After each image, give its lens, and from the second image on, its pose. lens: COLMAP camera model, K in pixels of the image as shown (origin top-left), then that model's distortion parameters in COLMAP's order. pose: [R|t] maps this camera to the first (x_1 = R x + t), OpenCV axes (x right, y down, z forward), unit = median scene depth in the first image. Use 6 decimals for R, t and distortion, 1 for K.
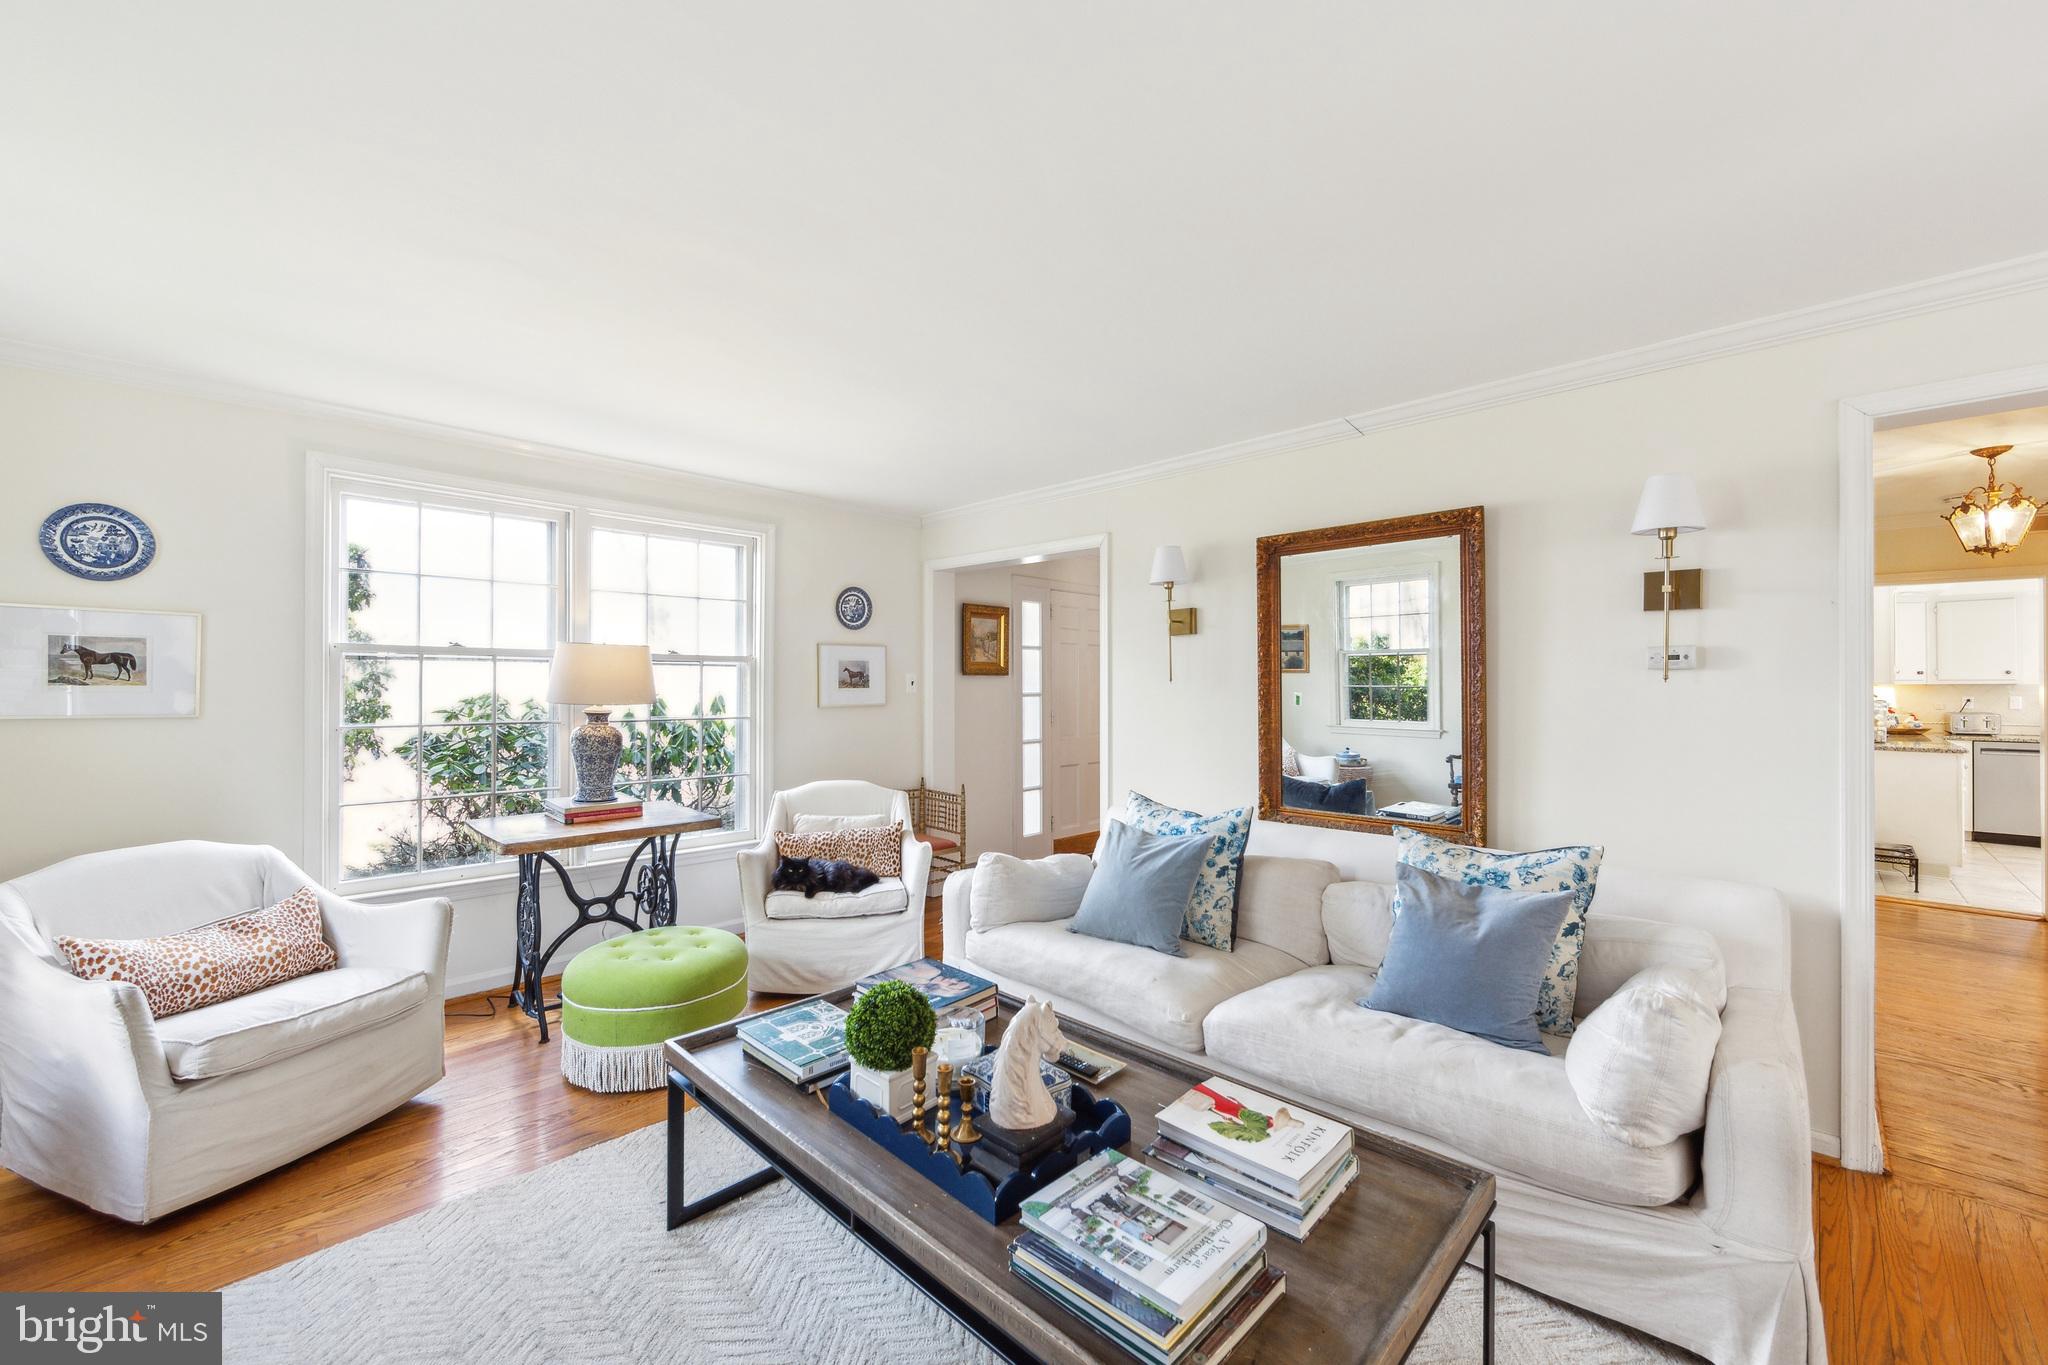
lens RADIAL K [[803.6, 0, 1033.6], [0, 803.6, 678.3], [0, 0, 1]] dist [-0.000644, -0.000383]
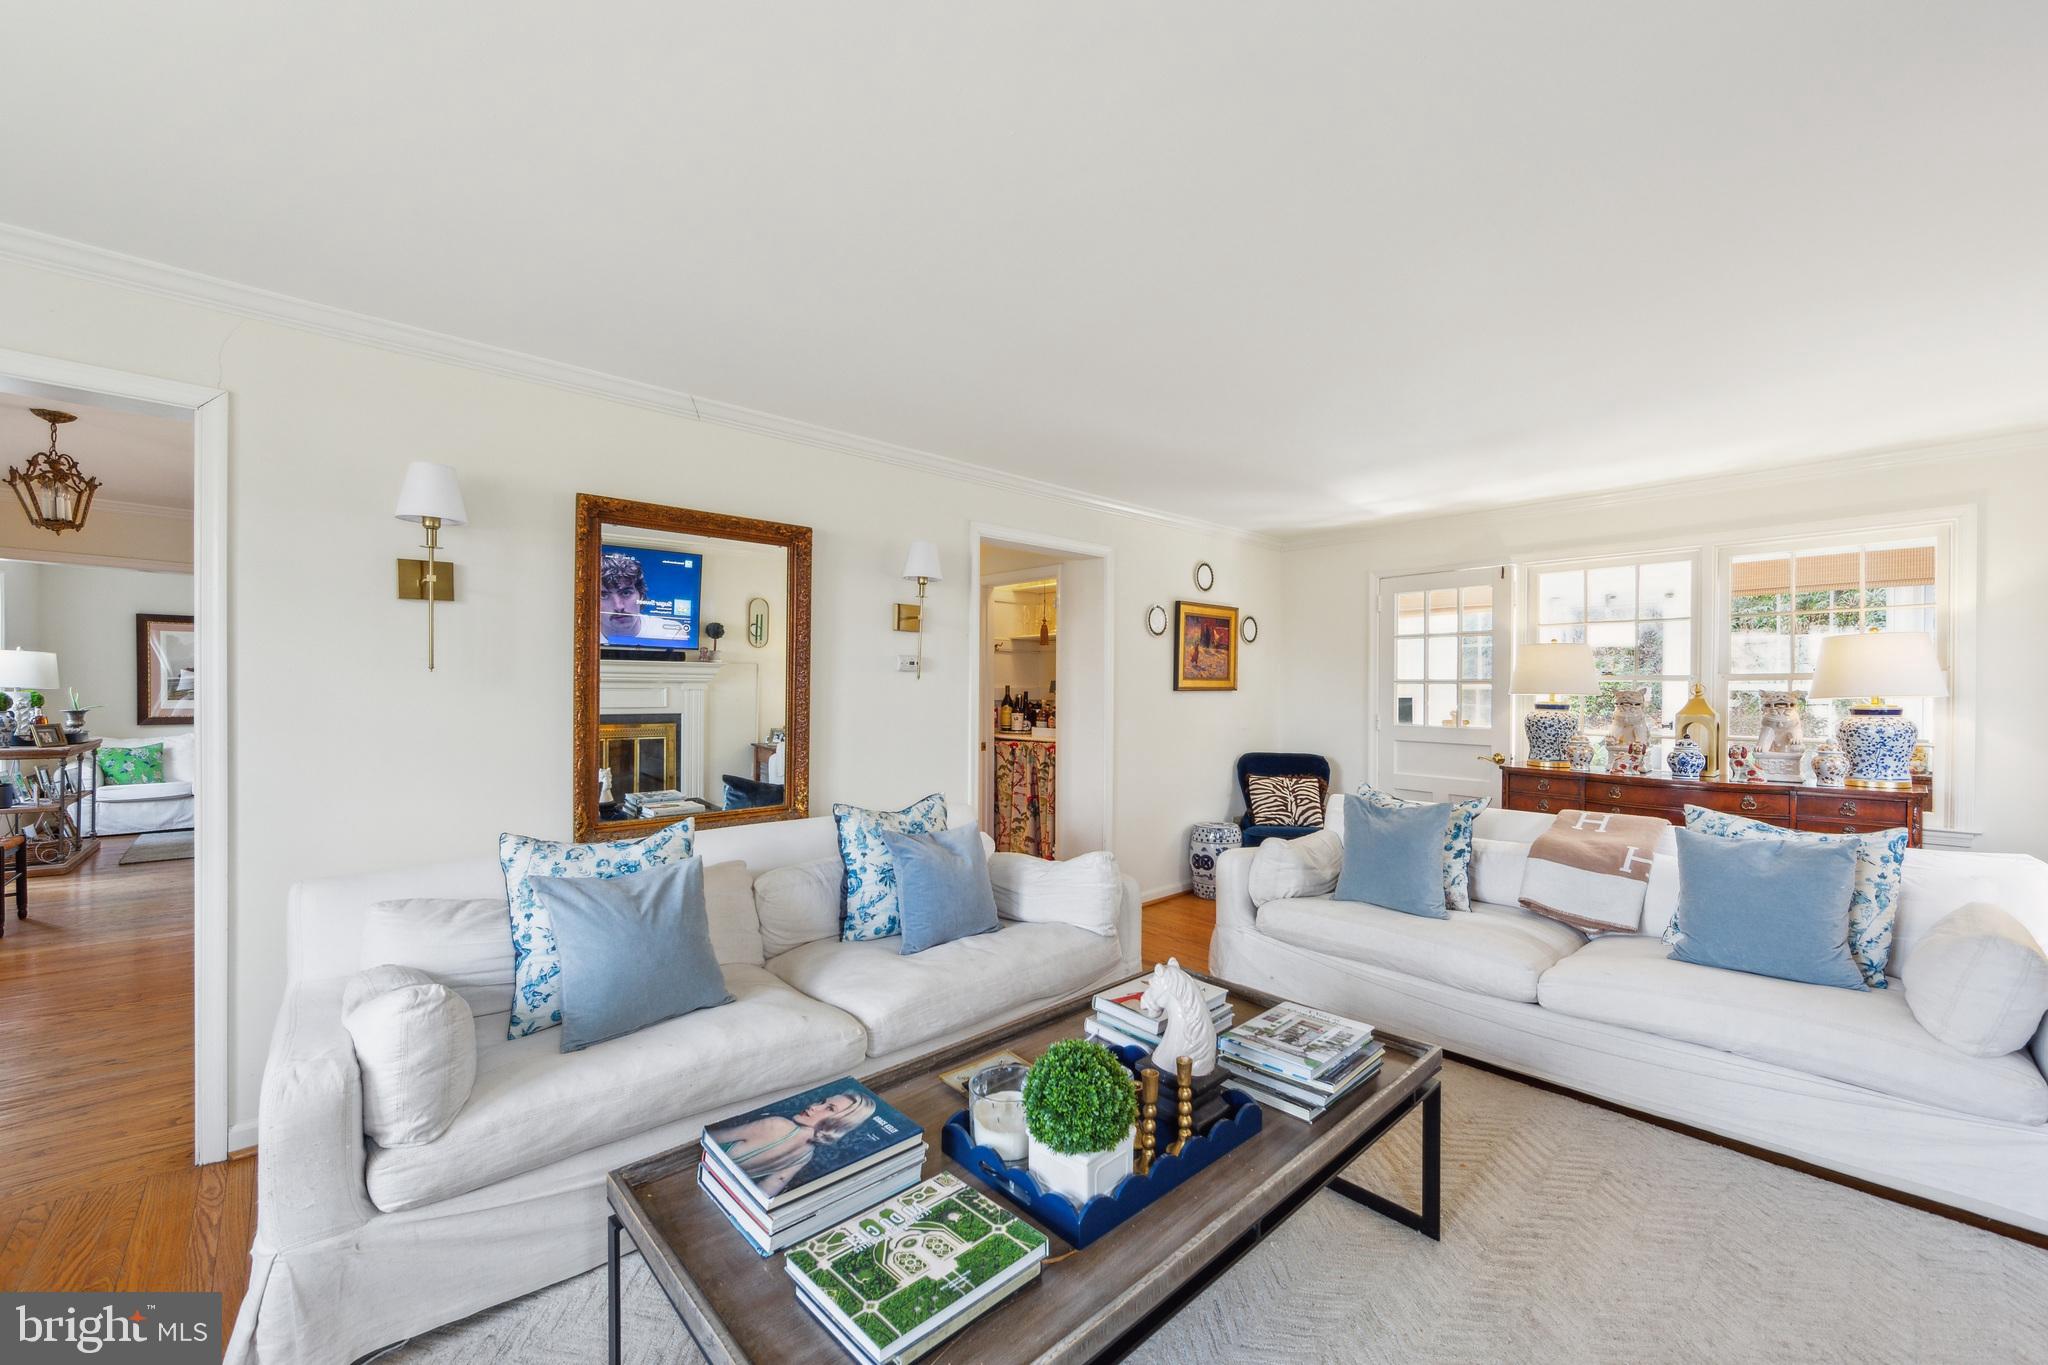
lens RADIAL K [[803.6, 0, 1031.9], [0, 803.6, 689.3], [0, 0, 1]] dist [-0.000644, -0.000383]
pose [[0.052837, -0.007194, 0.998577, -0.517921], [-0.024035, 0.999675, 0.008473, 0.003659], [-0.998314, -0.024448, 0.052647, 0.523816]]
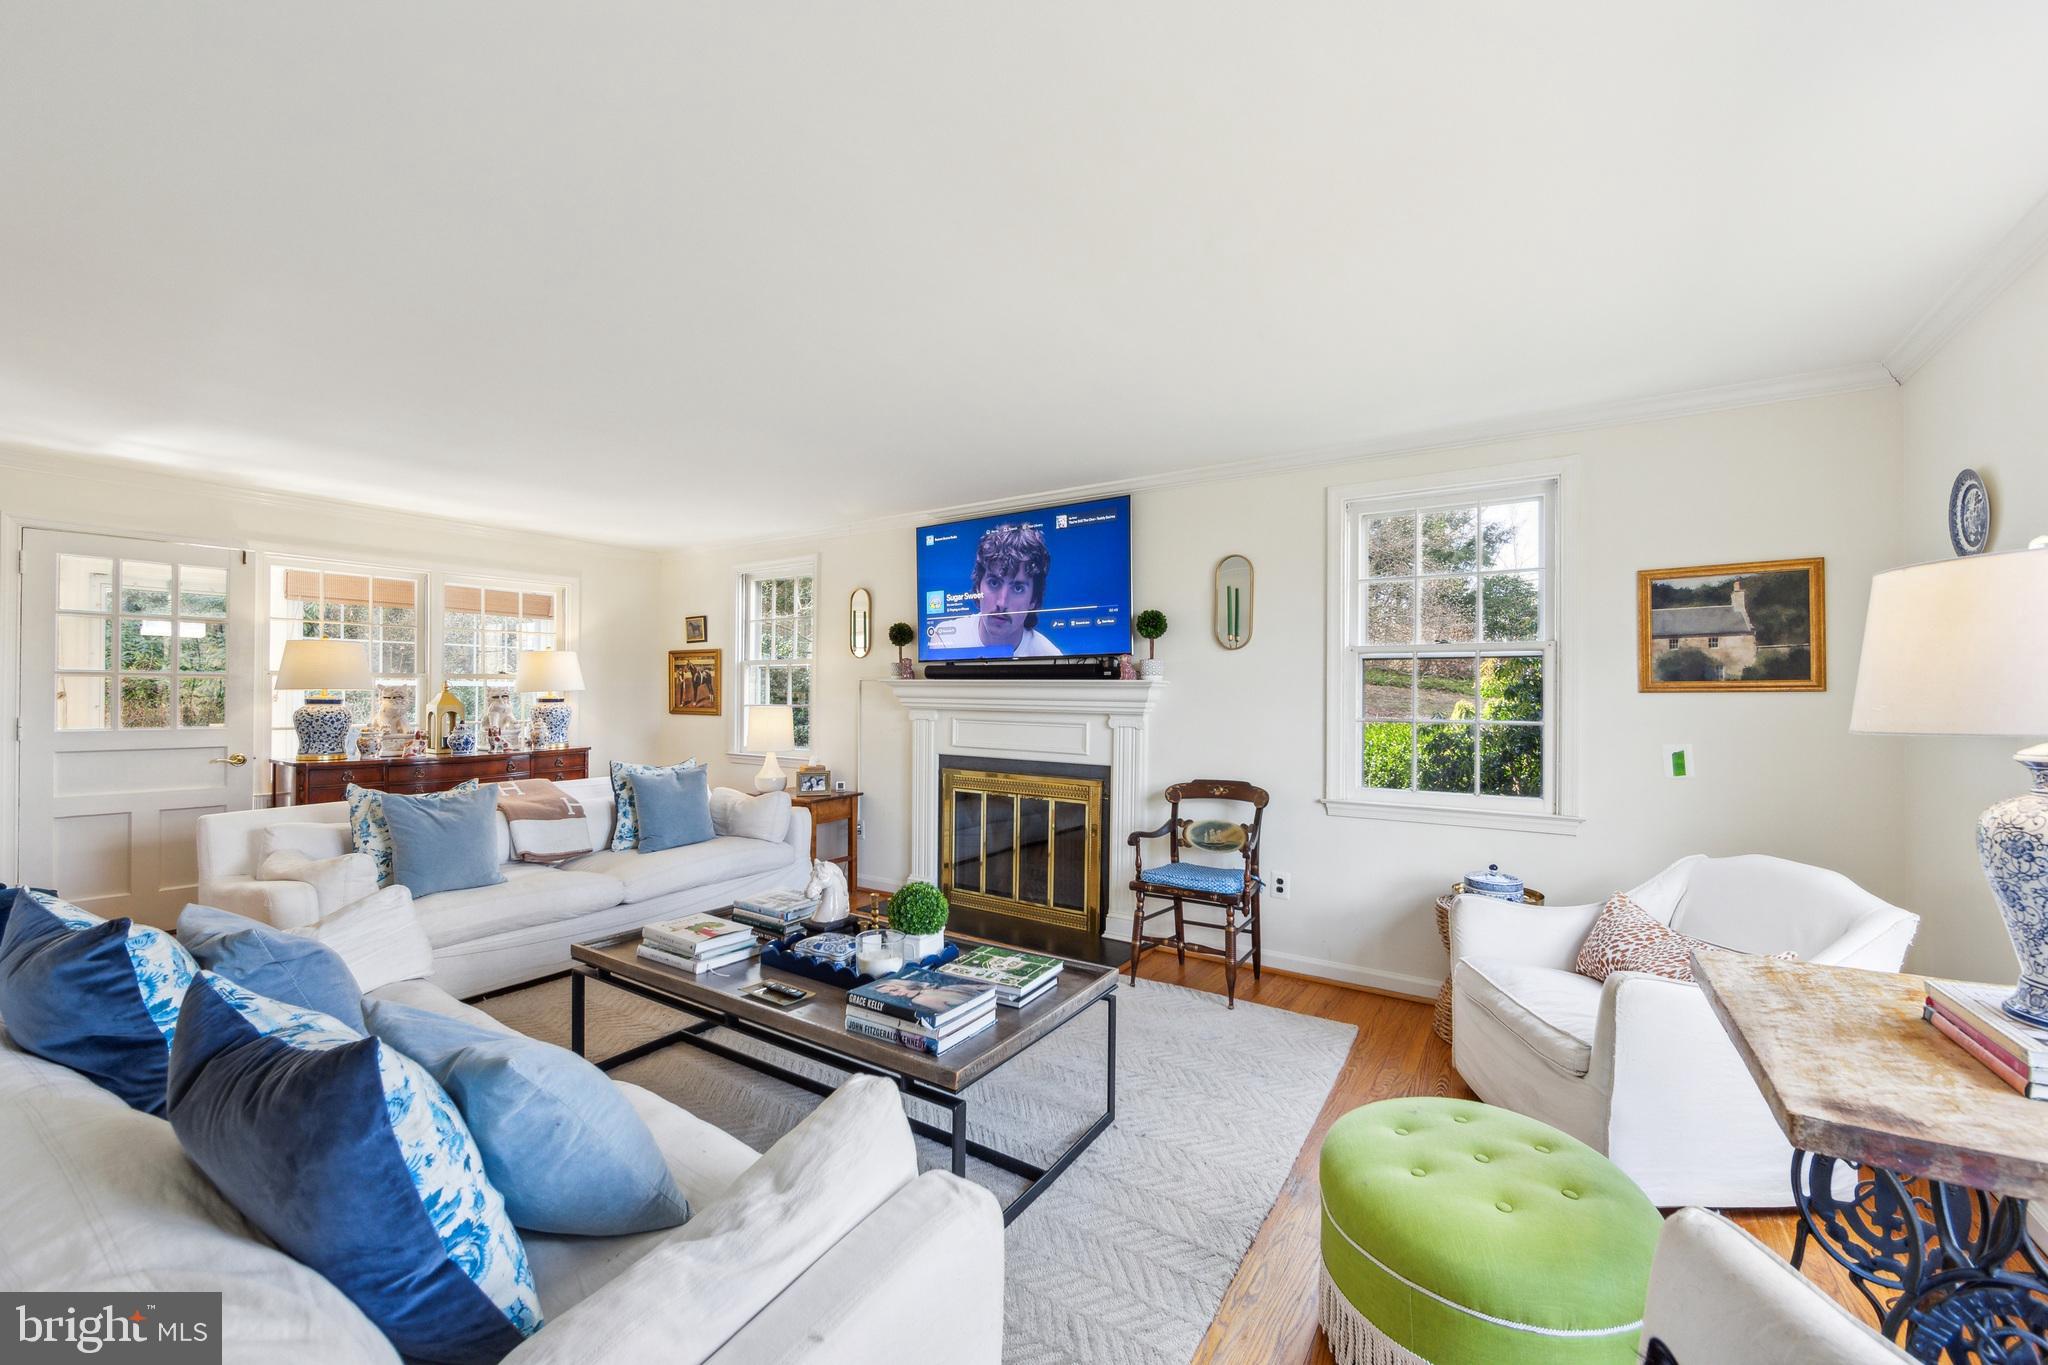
lens RADIAL K [[803.6, 0, 1036.2], [0, 803.6, 688.2], [0, 0, 1]] dist [-0.000644, -0.000383]
pose [[-0.980676, -0.009284, -0.195420, -0.049978], [-0.005426, 0.999780, -0.020270, 0.023593], [0.195565, -0.018818, -0.980510, 1.306728]]
